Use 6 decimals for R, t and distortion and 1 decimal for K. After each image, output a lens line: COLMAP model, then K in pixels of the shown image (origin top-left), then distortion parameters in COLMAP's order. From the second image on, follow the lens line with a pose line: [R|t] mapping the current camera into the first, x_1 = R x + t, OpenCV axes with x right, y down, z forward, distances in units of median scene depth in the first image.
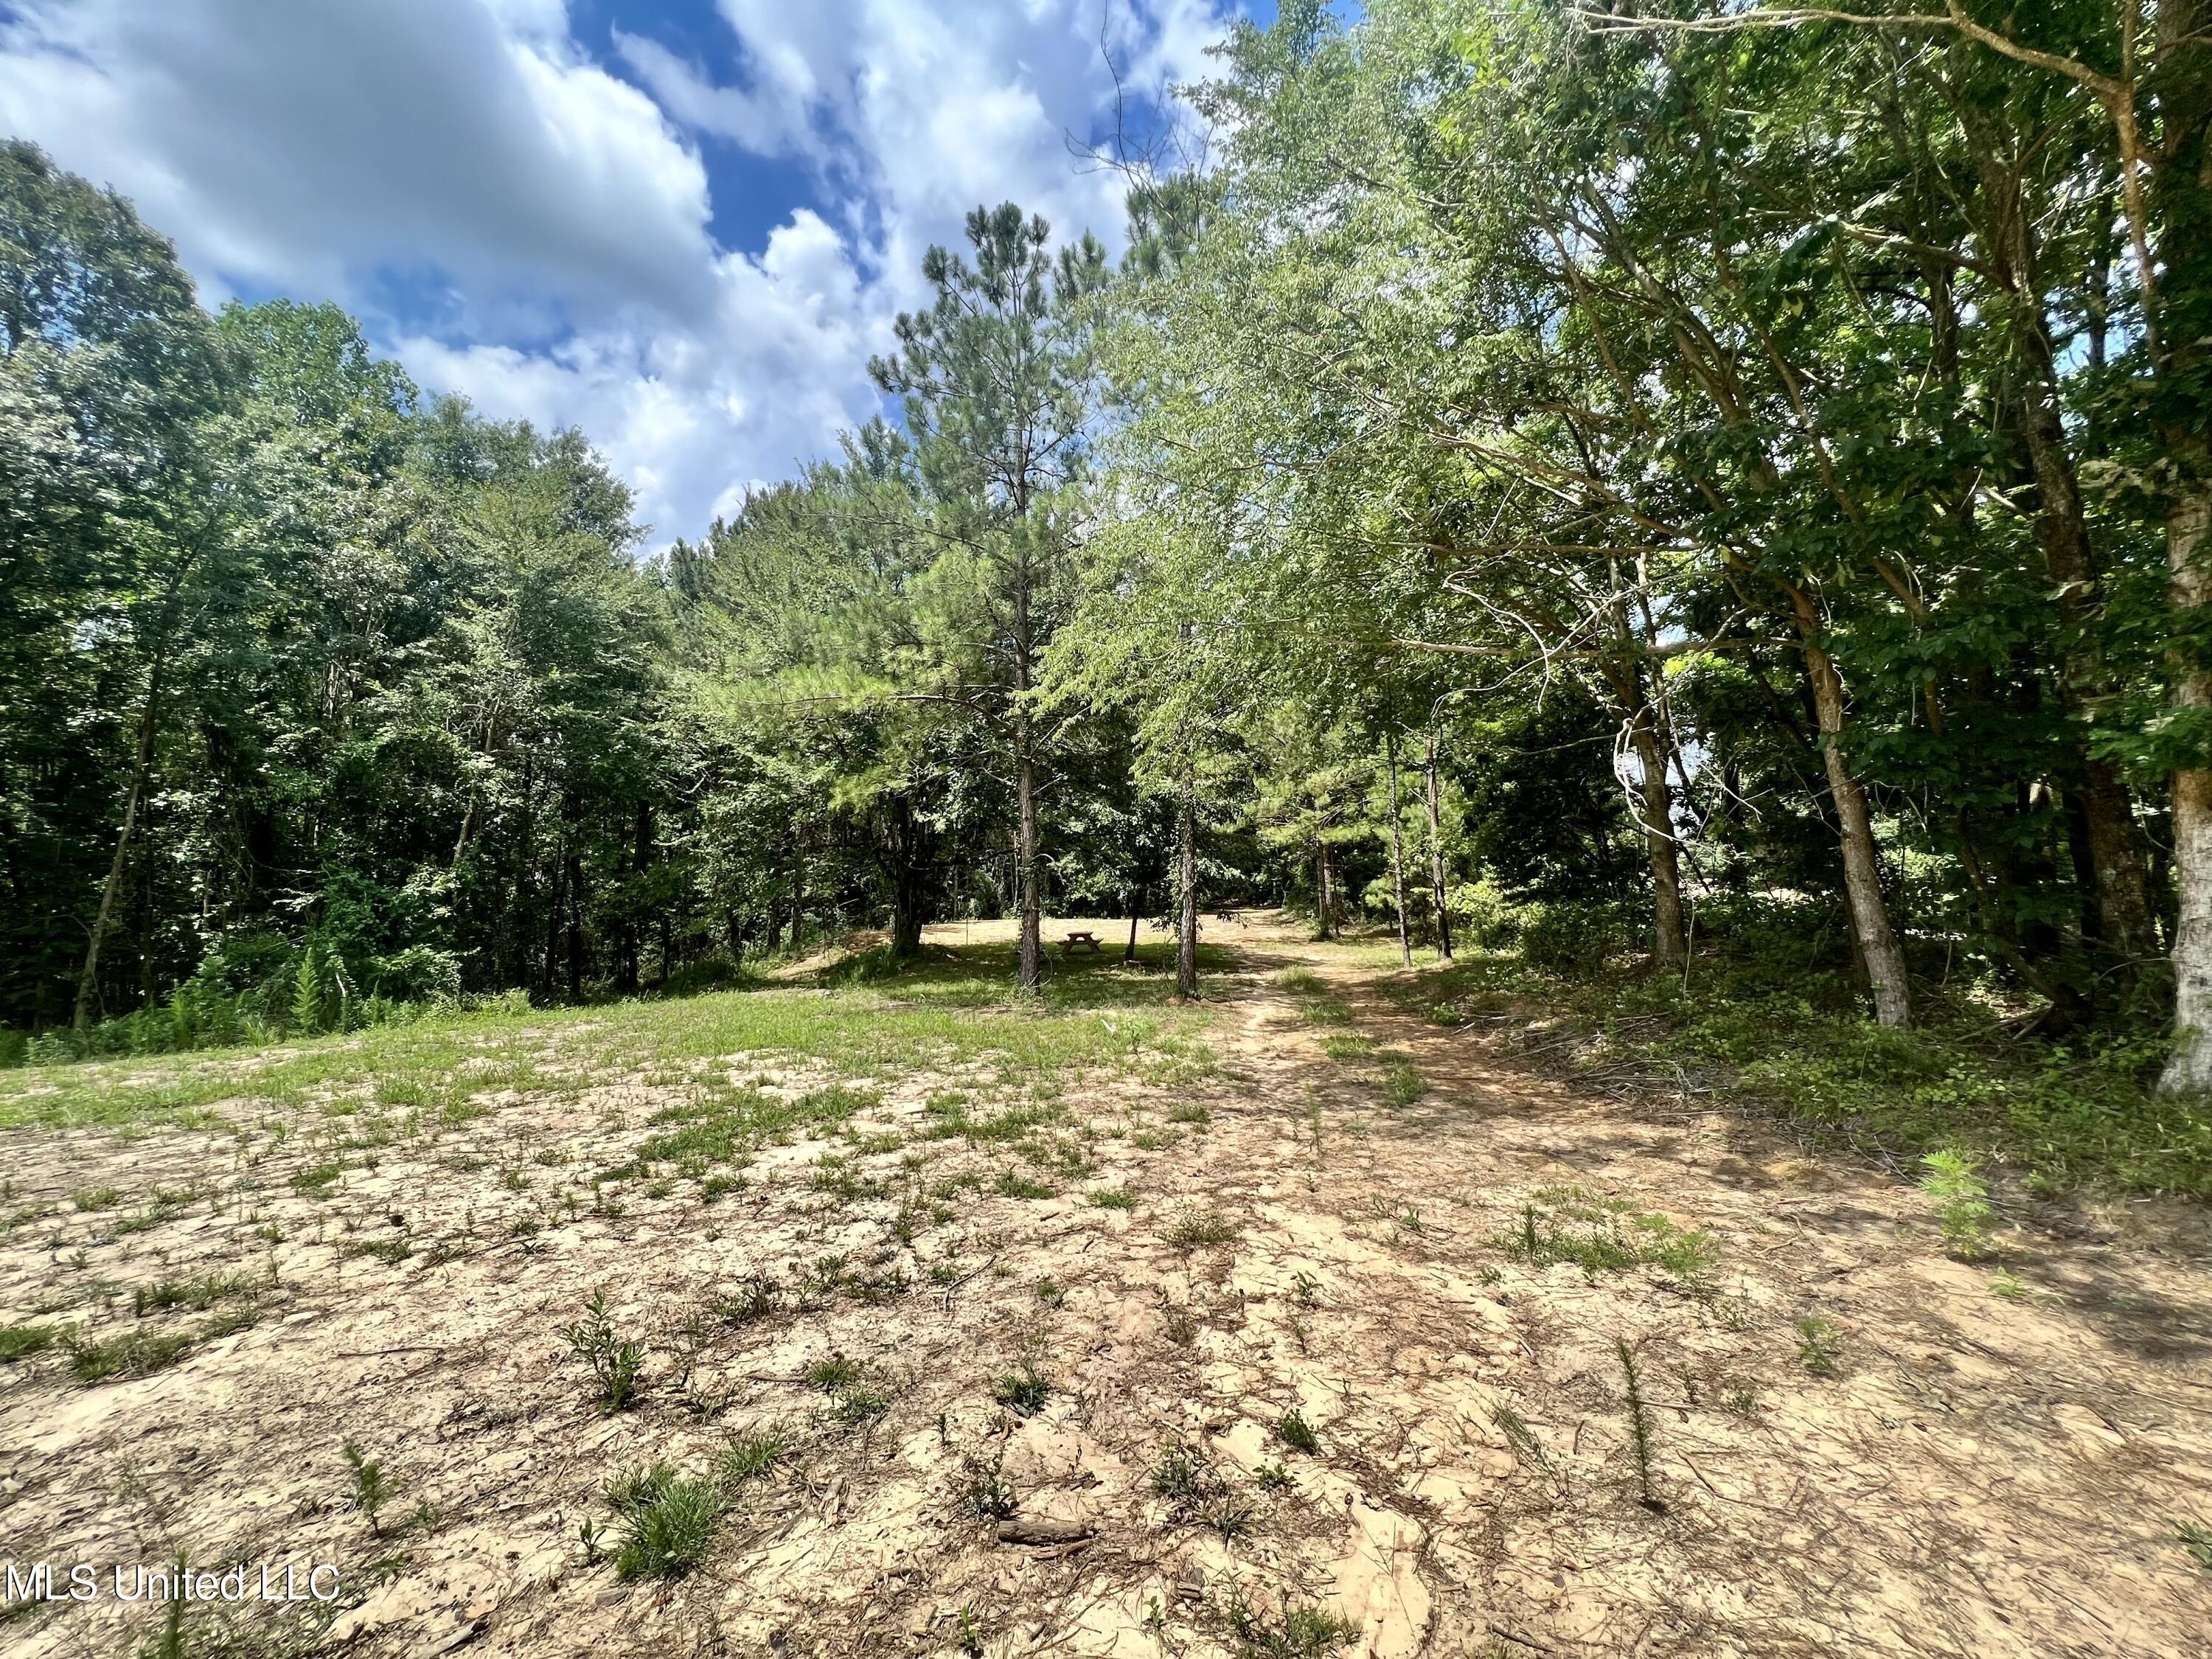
lens RADIAL K [[886.5, 0, 1106.0], [0, 886.5, 829.5], [0, 0, 1]] dist [0.001873, 0.000175]
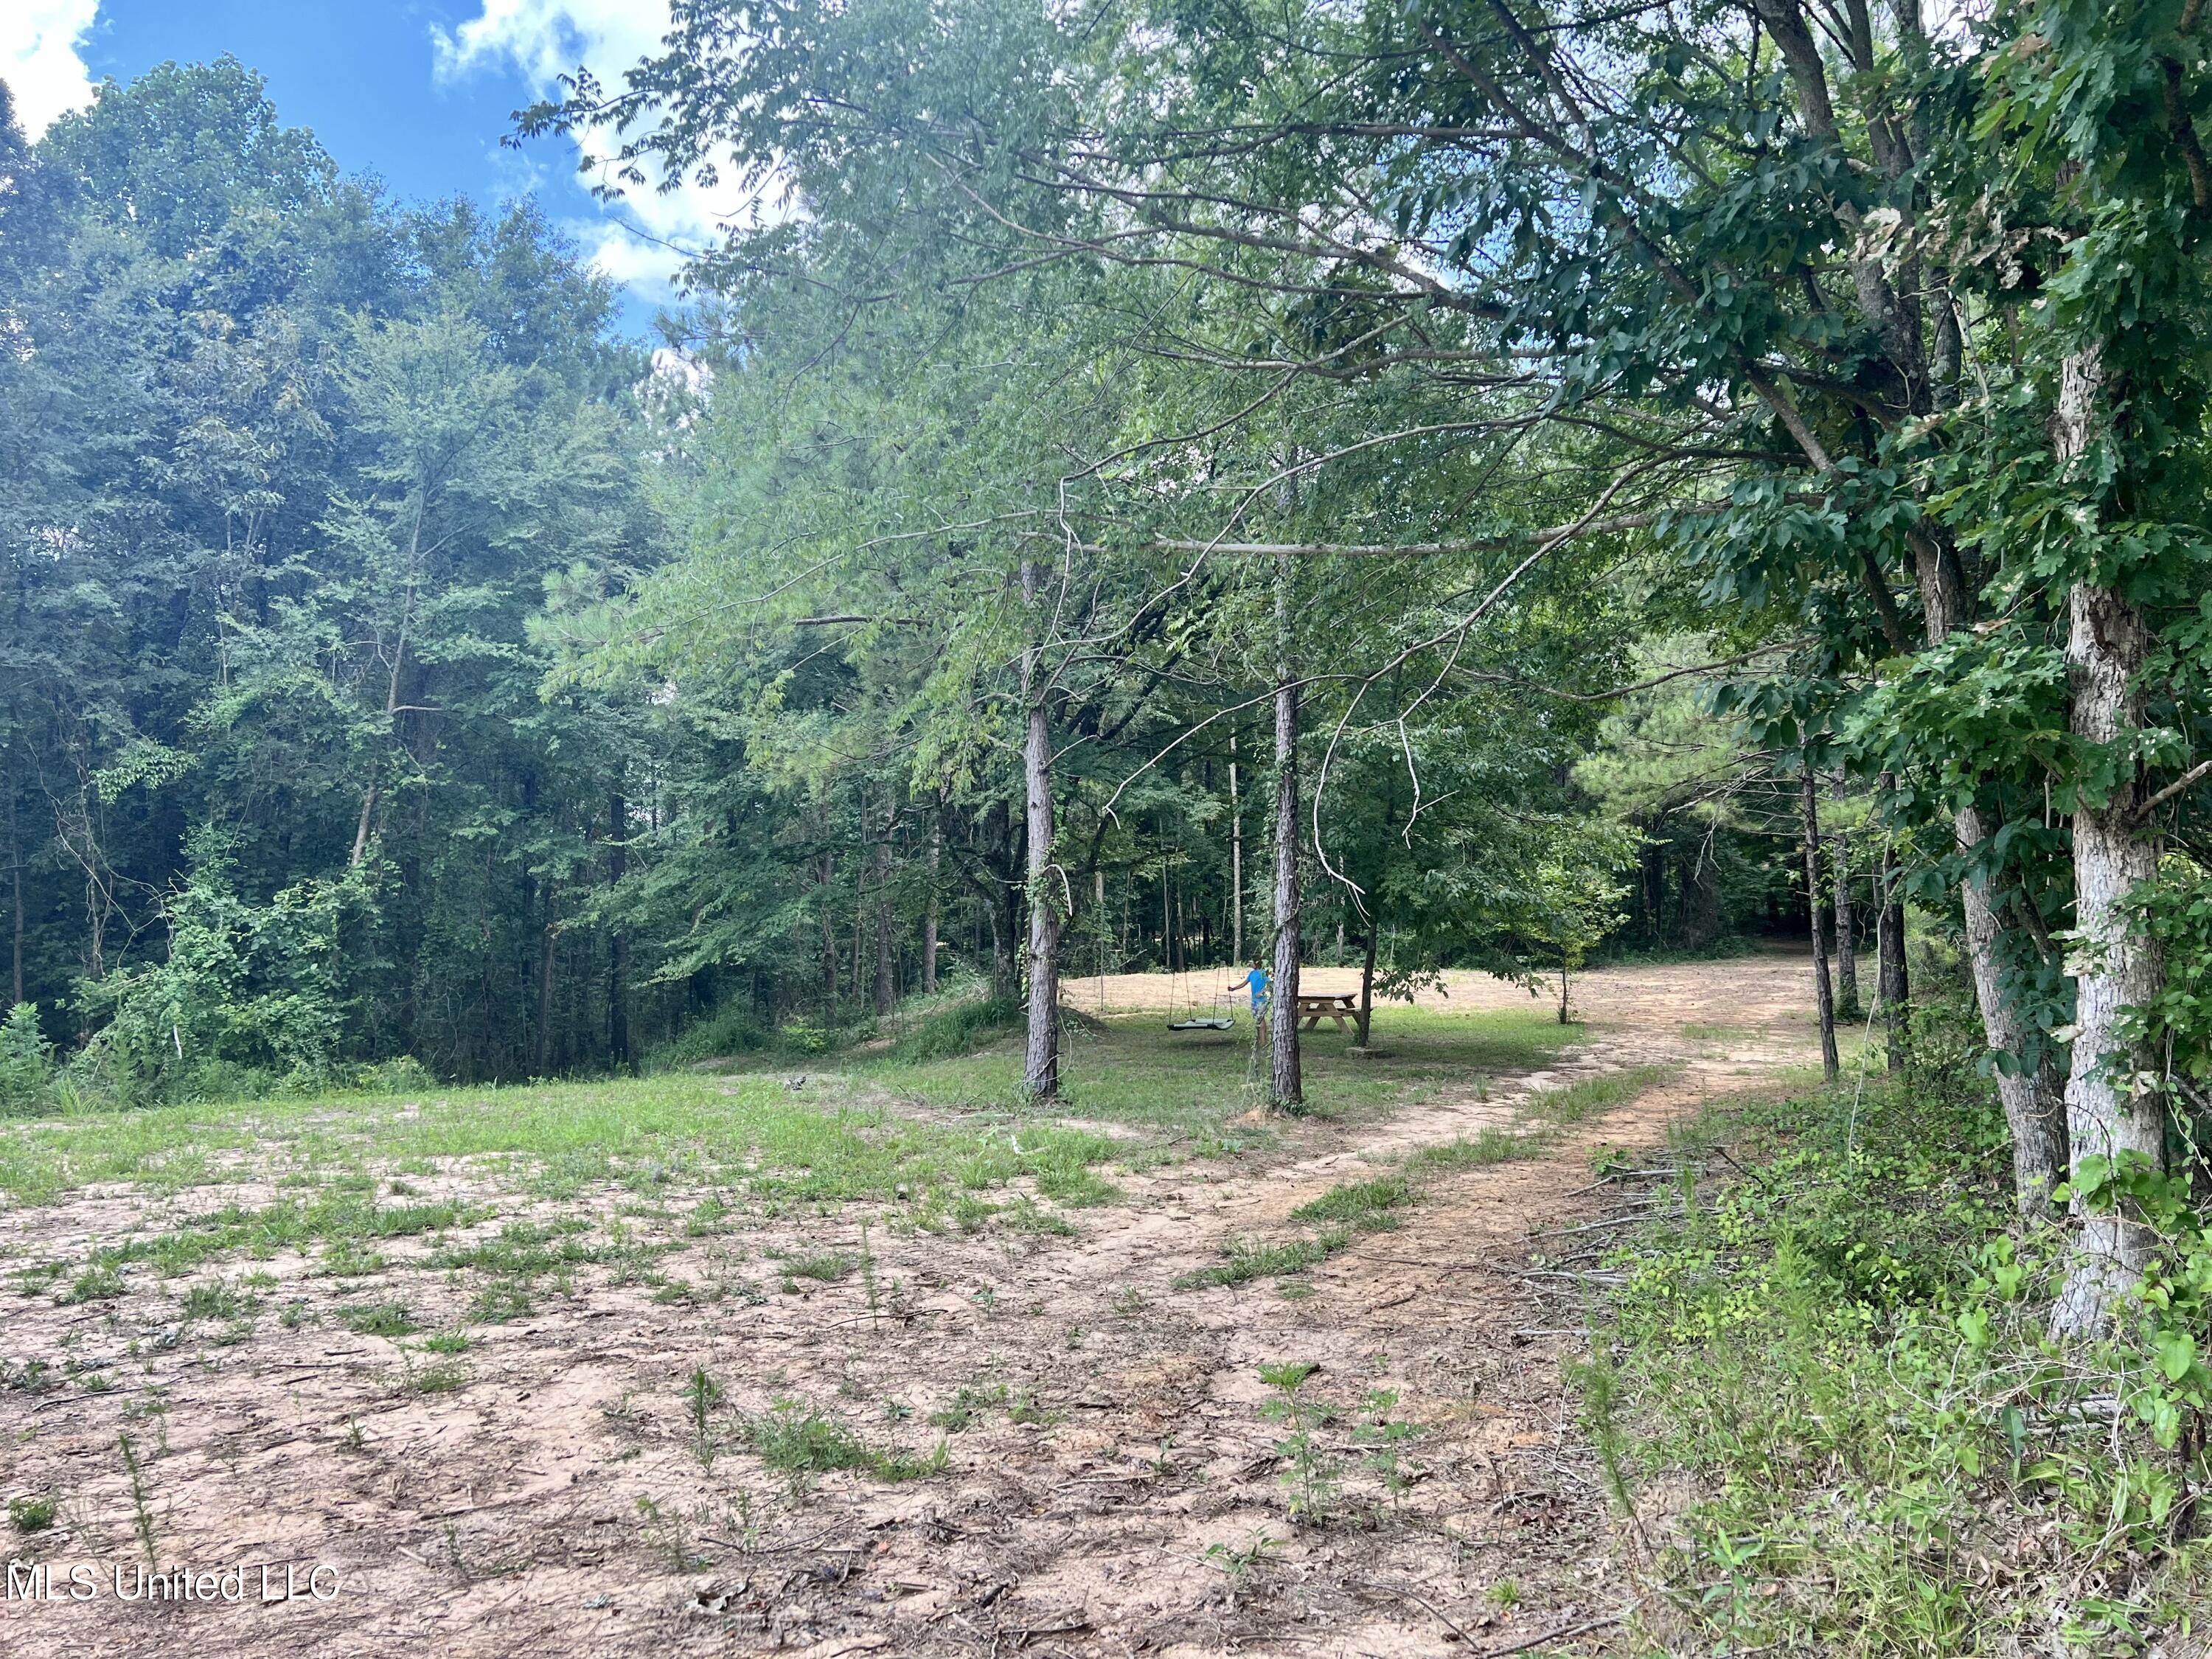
lens RADIAL K [[1686.3, 0, 1106.0], [0, 1686.3, 829.5], [0, 0, 1]] dist [-0.001971, -0.001614]
pose [[0.955633, -0.006274, -0.294494, 0.223434], [0.011636, 0.999797, 0.016459, -0.010753], [0.294331, -0.019155, 0.955512, -0.080941]]
